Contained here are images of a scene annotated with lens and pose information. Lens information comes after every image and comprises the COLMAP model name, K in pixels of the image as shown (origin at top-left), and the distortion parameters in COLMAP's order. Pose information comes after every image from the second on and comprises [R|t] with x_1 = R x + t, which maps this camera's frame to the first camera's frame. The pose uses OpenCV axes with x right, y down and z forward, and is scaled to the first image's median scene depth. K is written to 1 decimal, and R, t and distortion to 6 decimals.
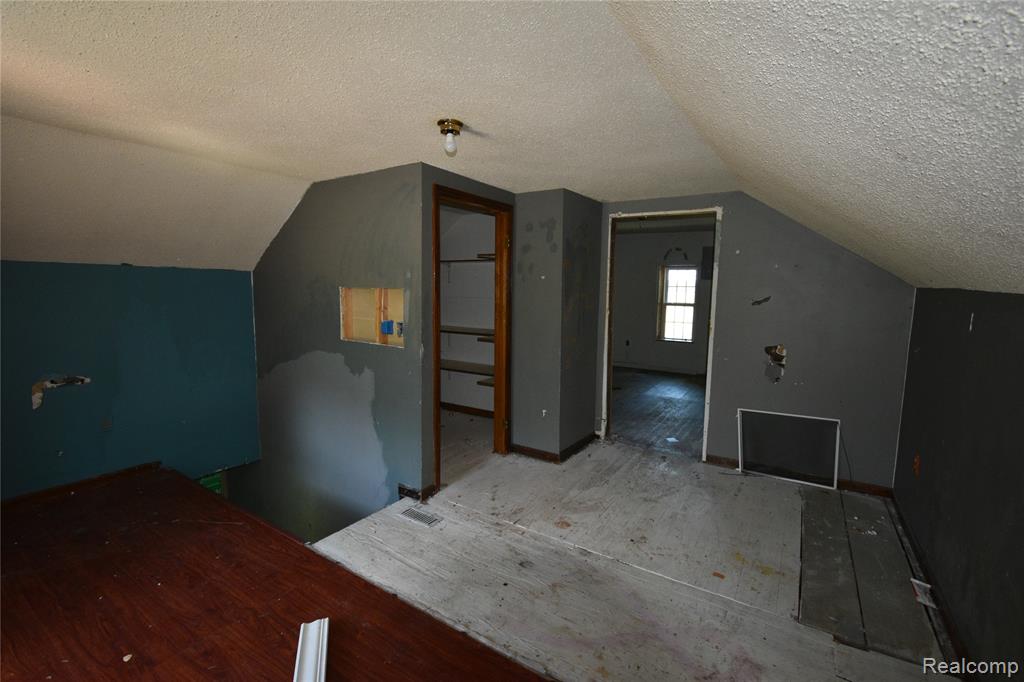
lens RADIAL K [[449.6, 0, 515.4], [0, 449.6, 339.4], [0, 0, 1]] dist [0.008613, -0.005191]
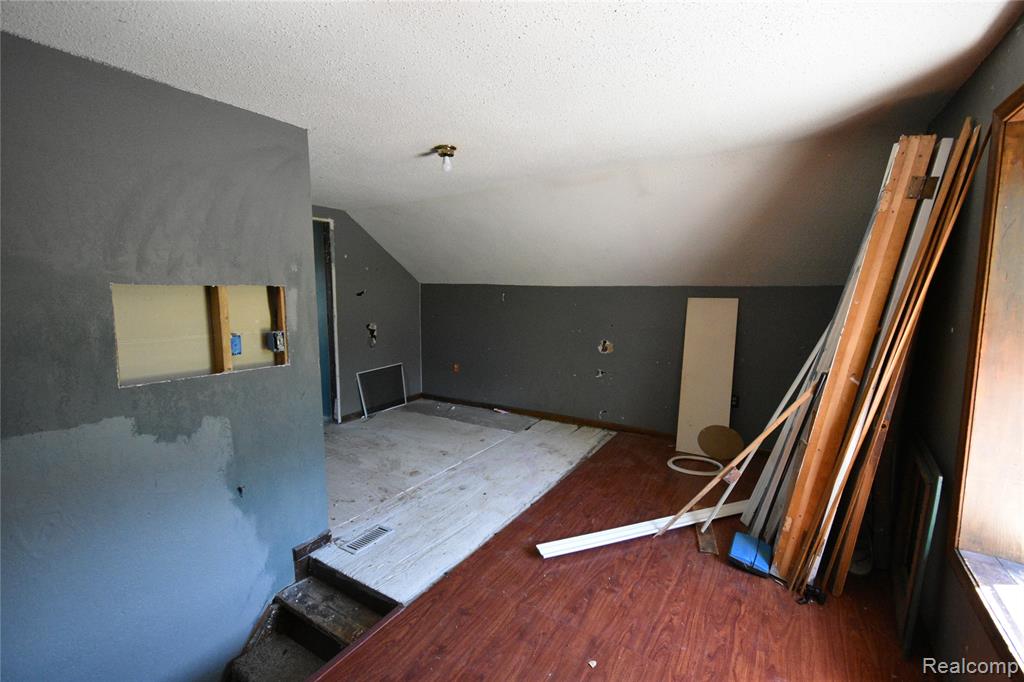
lens RADIAL K [[449.6, 0, 515.4], [0, 449.6, 339.4], [0, 0, 1]] dist [0.008613, -0.005191]
pose [[-0.020143, -0.125809, 0.991850, -0.992257], [0.111844, 0.985541, 0.127280, -0.076032], [-0.993522, 0.113496, -0.005781, 0.621663]]
